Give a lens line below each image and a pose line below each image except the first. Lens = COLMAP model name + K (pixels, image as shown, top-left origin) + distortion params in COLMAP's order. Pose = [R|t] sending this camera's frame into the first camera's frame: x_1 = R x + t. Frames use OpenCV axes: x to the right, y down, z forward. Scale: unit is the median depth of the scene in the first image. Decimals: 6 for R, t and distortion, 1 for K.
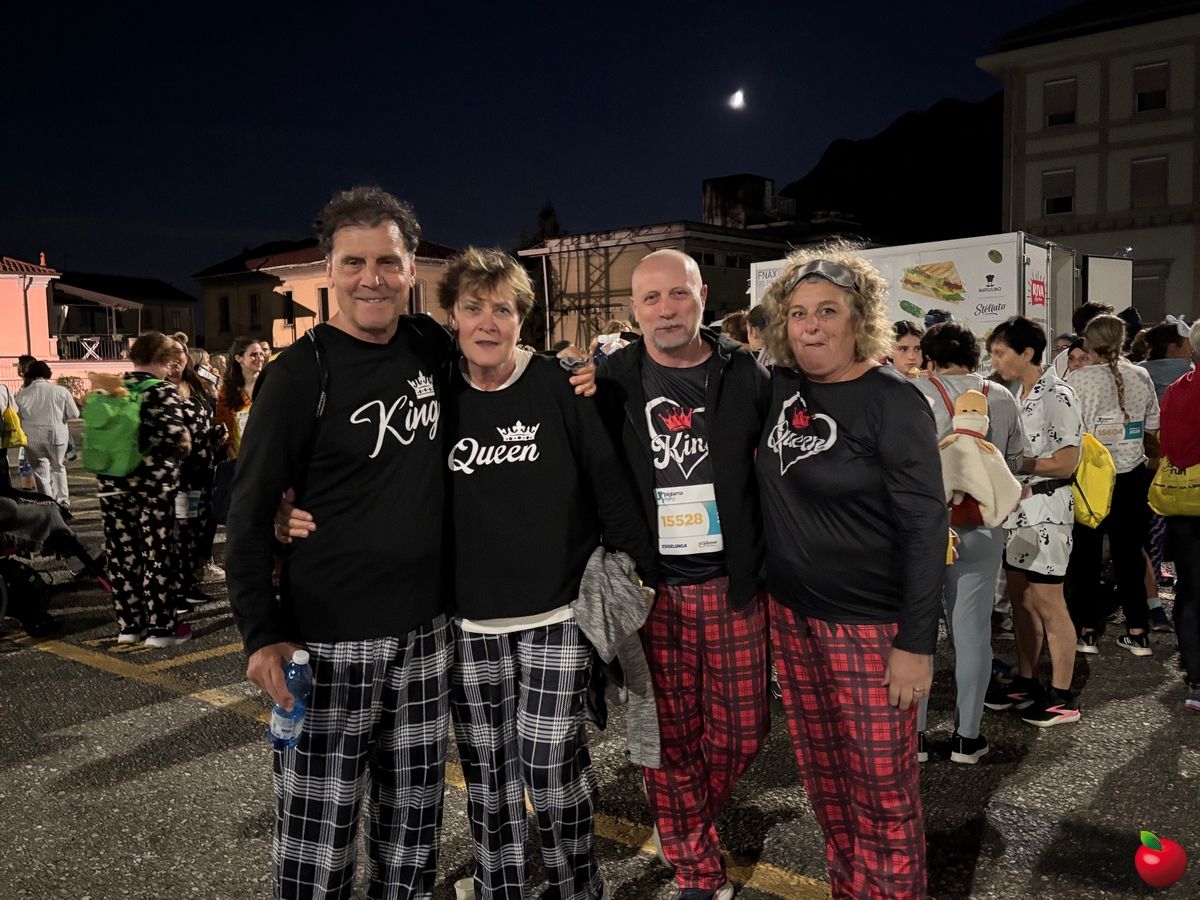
lens RADIAL K [[1006.7, 0, 613.3], [0, 1006.7, 488.5], [0, 0, 1]] dist [0.059609, -0.107588]
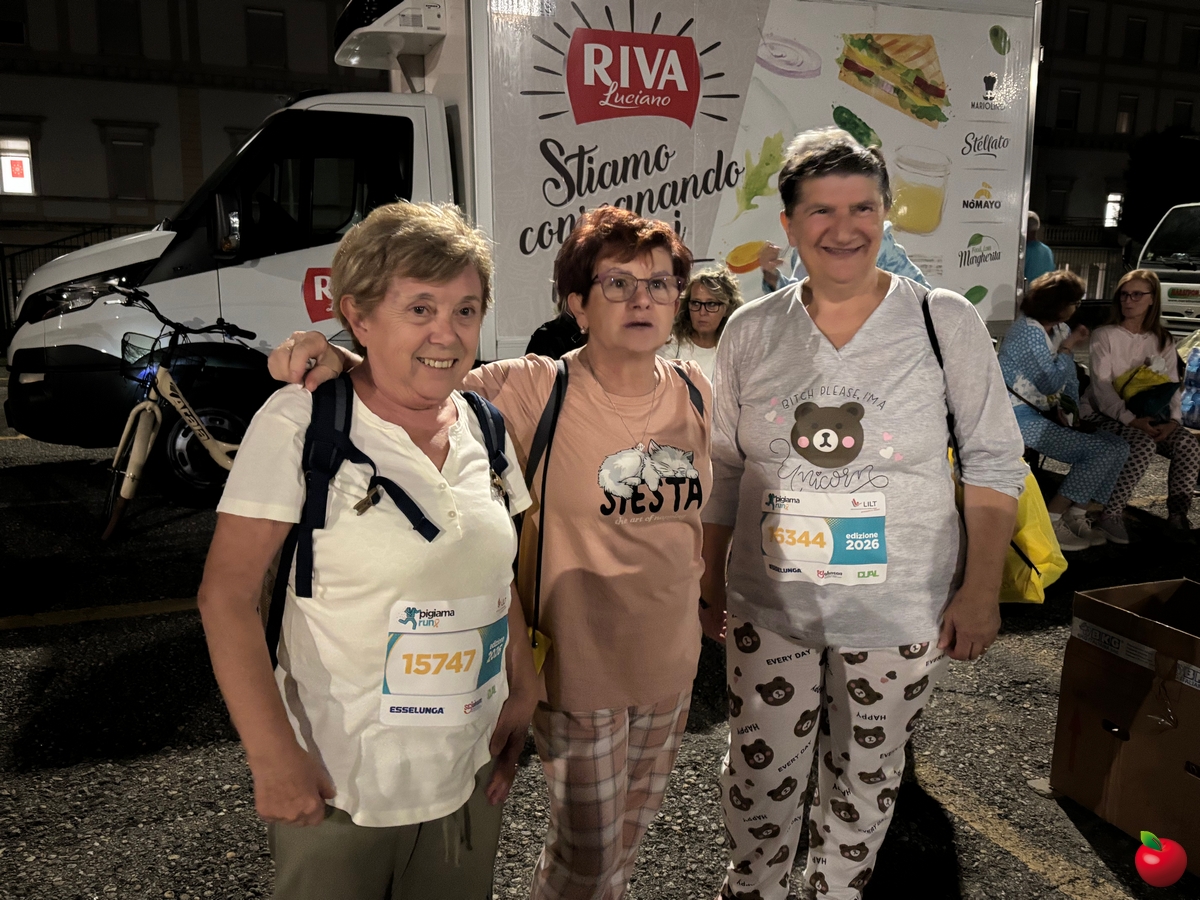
lens RADIAL K [[1006.6, 0, 590.6], [0, 1006.6, 444.9], [0, 0, 1]] dist [0.016776, -0.000735]
pose [[0.479135, -0.137962, 0.866831, -0.046351], [0.074264, 0.990401, 0.116580, -0.023778], [-0.874594, 0.008517, 0.484781, 0.219272]]
